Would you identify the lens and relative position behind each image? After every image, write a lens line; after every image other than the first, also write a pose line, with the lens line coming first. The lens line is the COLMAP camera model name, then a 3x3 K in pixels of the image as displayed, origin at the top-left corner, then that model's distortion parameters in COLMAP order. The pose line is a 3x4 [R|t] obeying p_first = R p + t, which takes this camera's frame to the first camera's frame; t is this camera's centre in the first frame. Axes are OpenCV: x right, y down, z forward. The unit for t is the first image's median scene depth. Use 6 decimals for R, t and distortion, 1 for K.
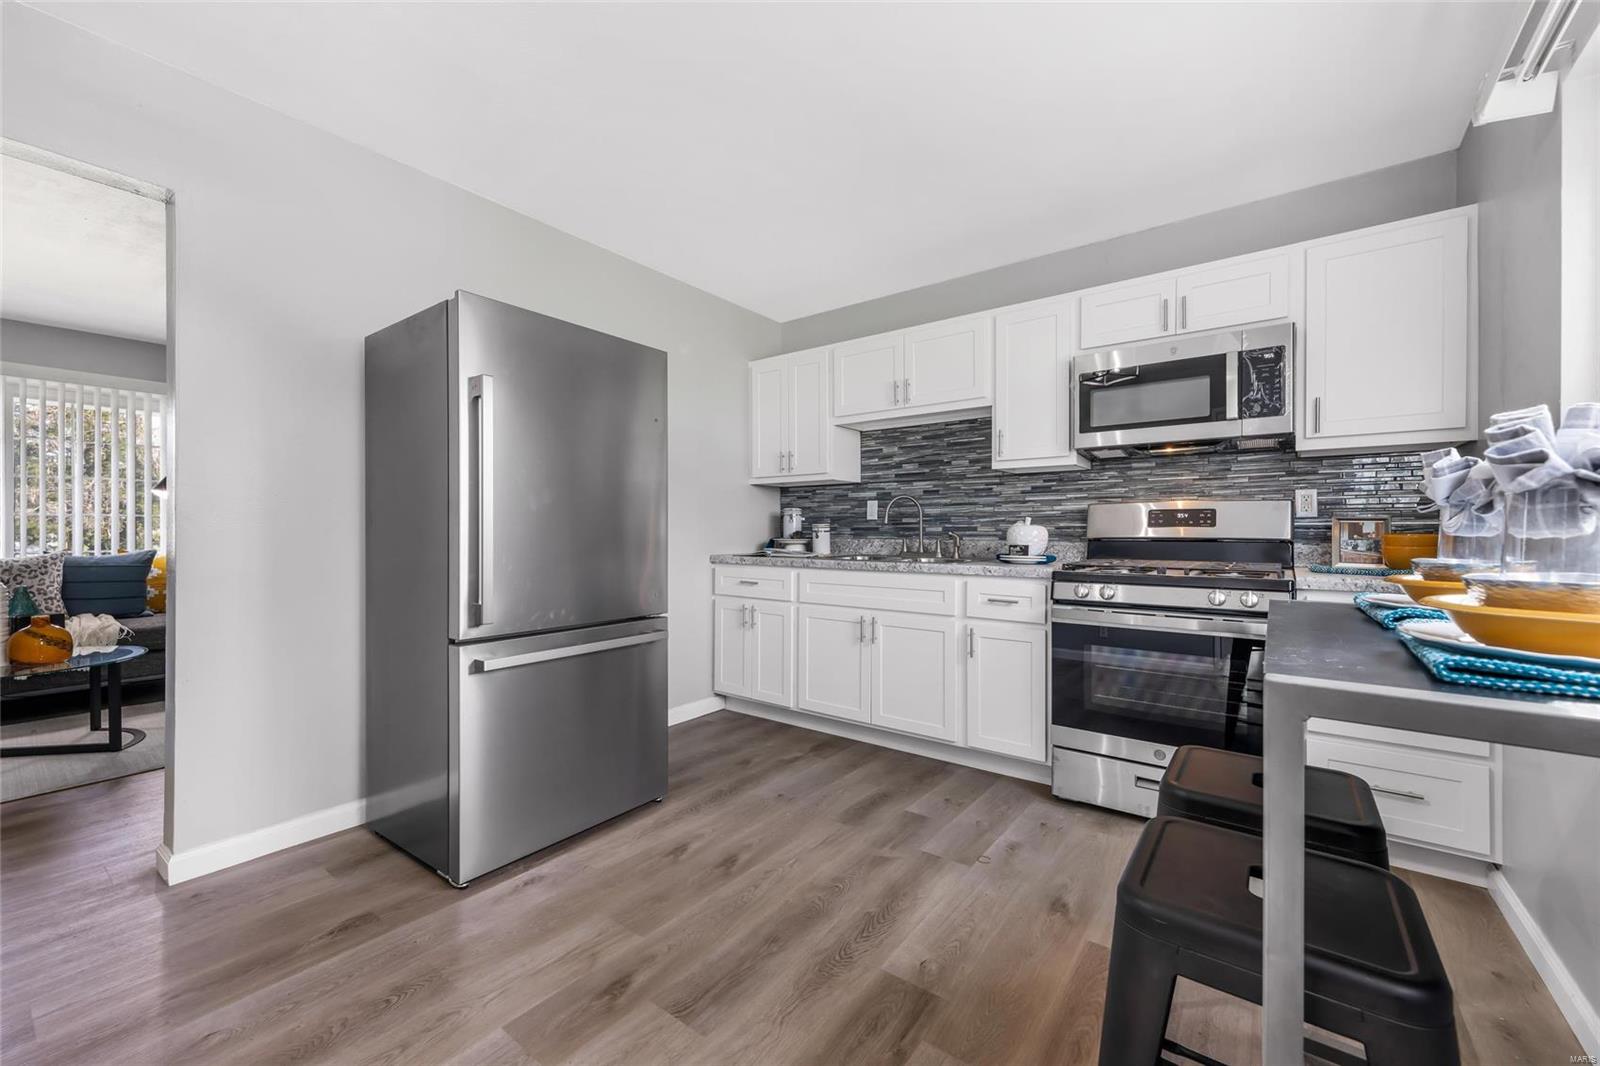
lens RADIAL K [[637.9, 0, 802.0], [0, 637.9, 526.8], [0, 0, 1]] dist [0.003725, 0.000144]
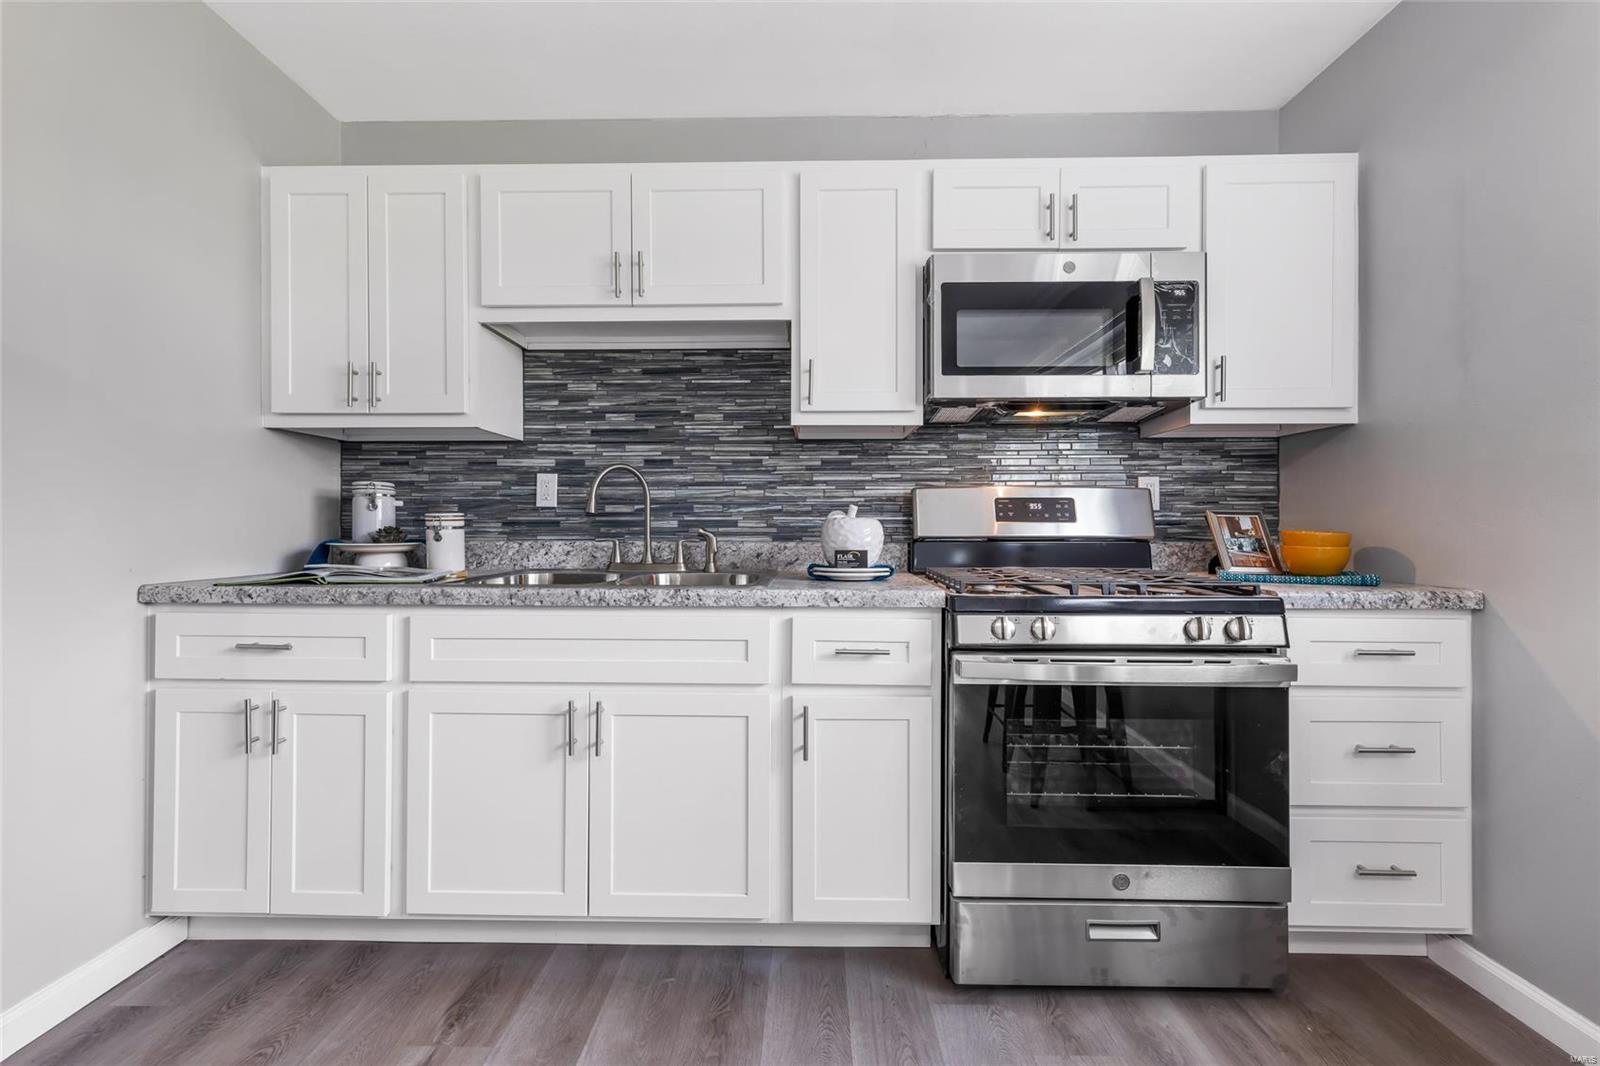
lens RADIAL K [[637.9, 0, 802.0], [0, 637.9, 526.8], [0, 0, 1]] dist [0.003725, 0.000144]
pose [[0.808421, 0.001598, 0.588603, -0.044279], [-0.004410, 0.999985, 0.003342, 0.003785], [-0.588589, -0.005297, 0.808415, 0.443600]]
